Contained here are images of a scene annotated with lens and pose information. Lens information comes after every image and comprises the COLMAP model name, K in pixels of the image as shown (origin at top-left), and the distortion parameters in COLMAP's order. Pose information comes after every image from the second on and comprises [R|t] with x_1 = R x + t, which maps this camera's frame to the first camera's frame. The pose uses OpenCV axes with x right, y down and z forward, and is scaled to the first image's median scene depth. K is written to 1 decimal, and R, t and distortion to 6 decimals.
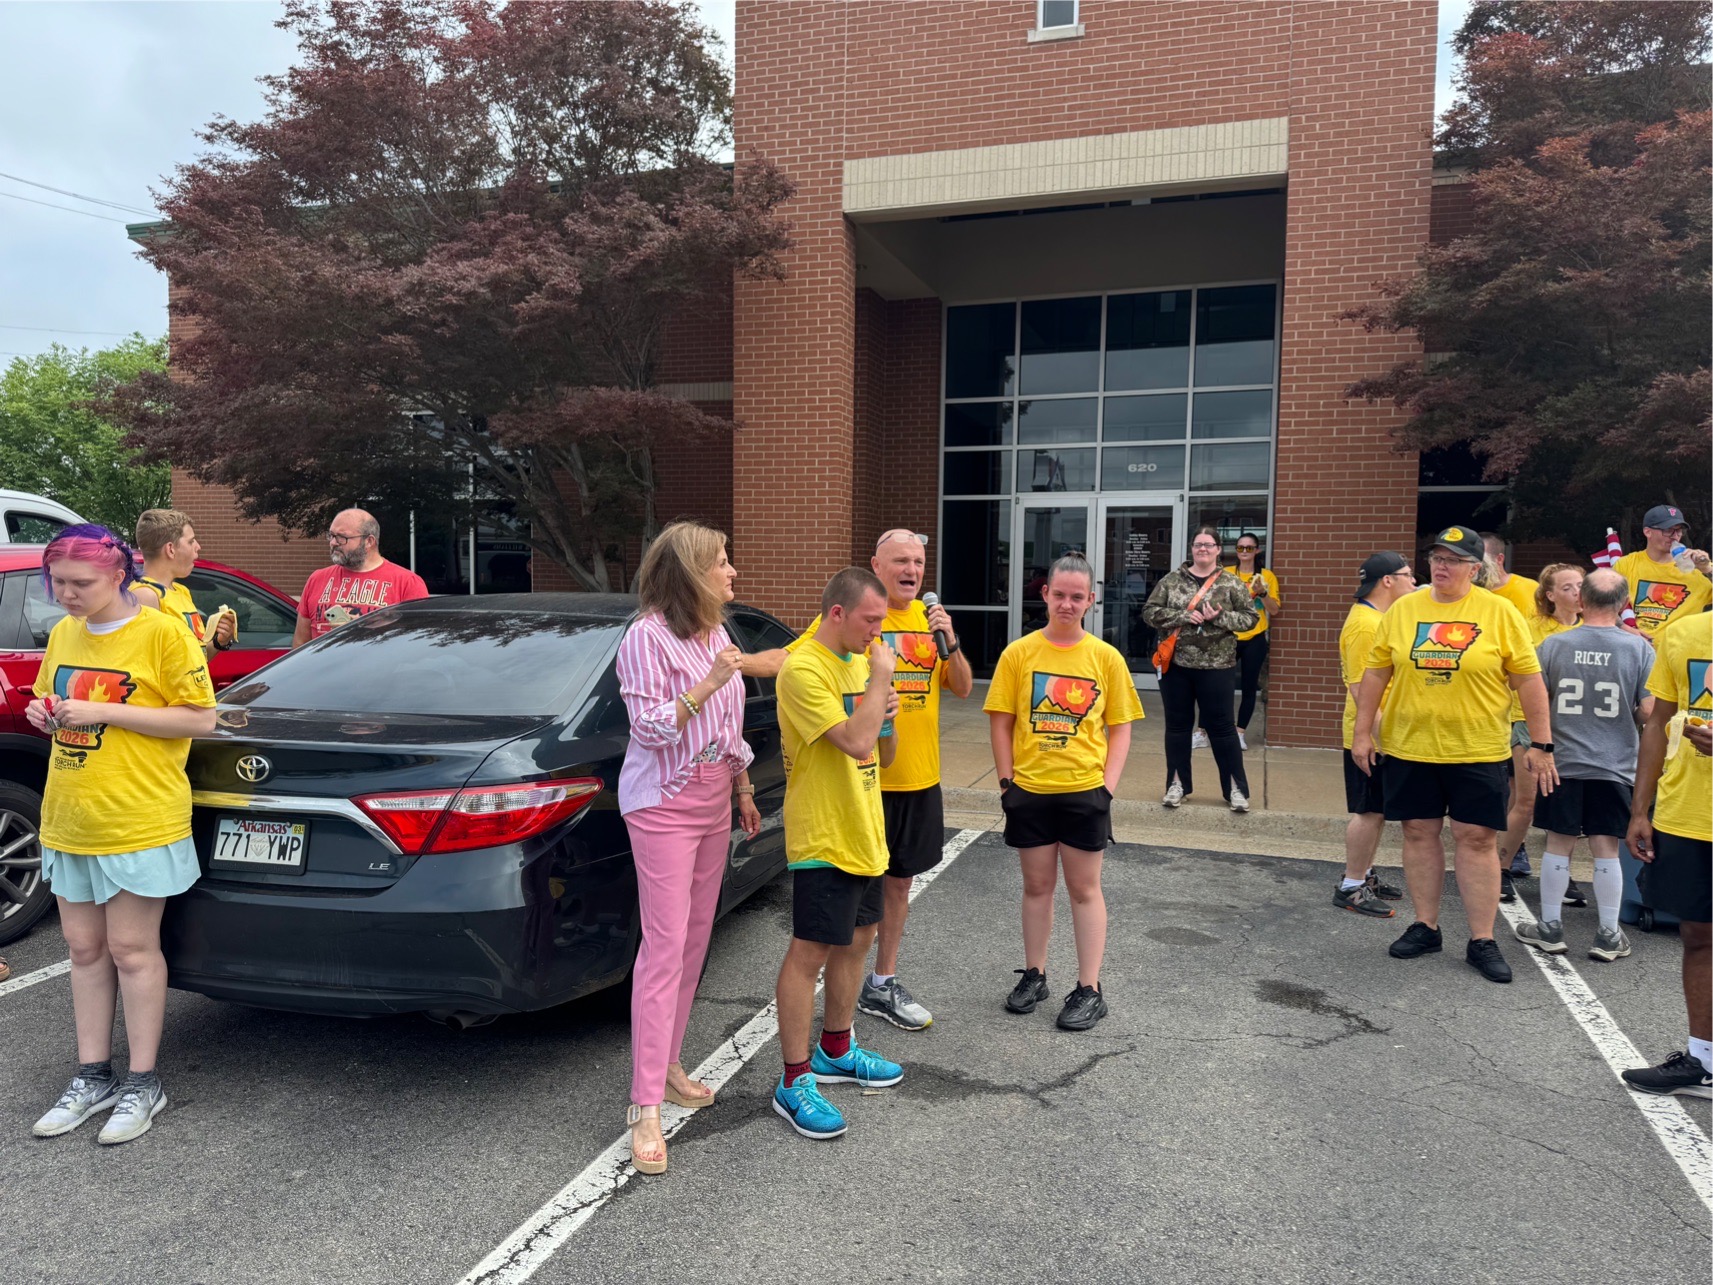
lens RADIAL K [[1214.9, 0, 861.3], [0, 1214.9, 657.3], [0, 0, 1]] dist [0.033517, -0.037808]
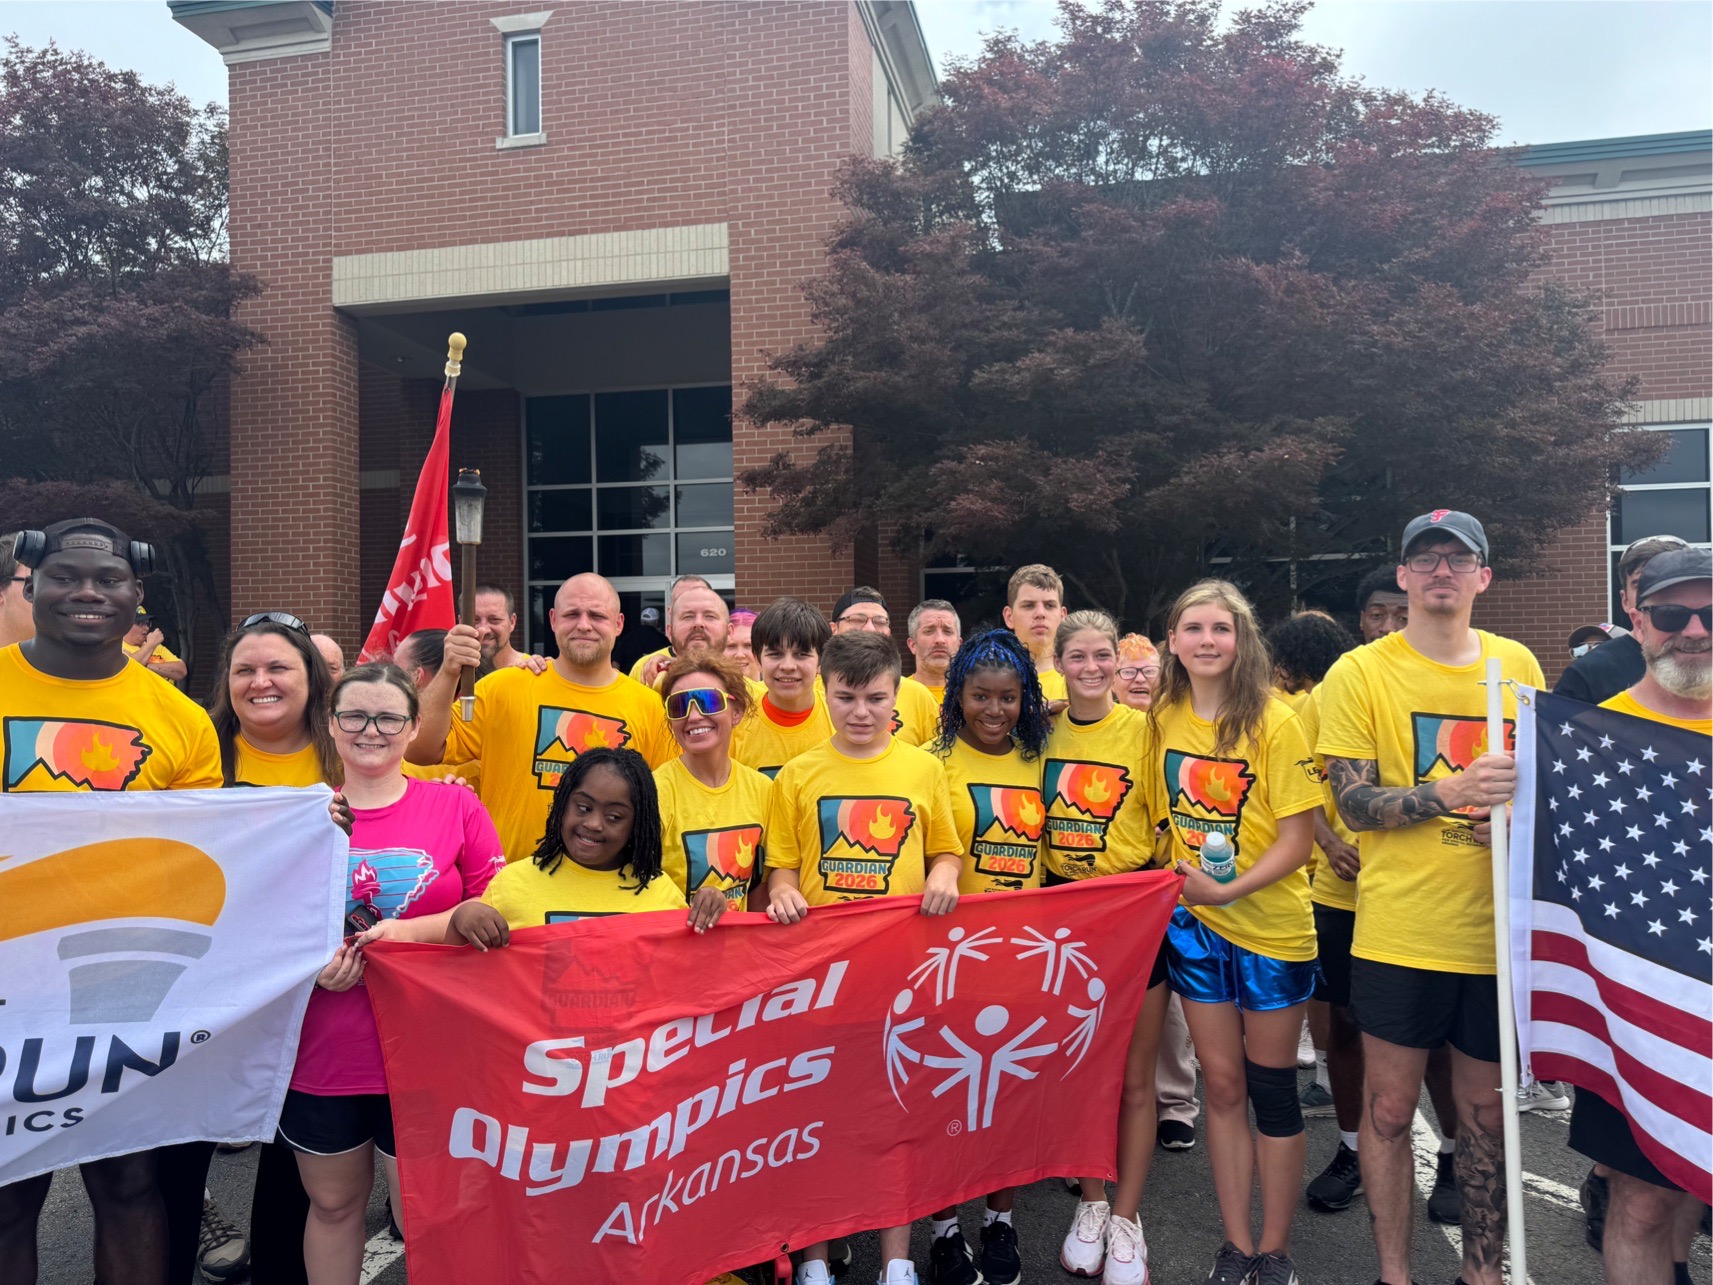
lens RADIAL K [[1214.9, 0, 854.1], [0, 1214.9, 654.2], [0, 0, 1]] dist [0.033517, -0.037808]
pose [[0.995913, -0.021034, 0.087830, 0.345304], [0.027397, 0.997037, -0.071885, 0.008469], [-0.086058, 0.073998, 0.993538, -0.027100]]
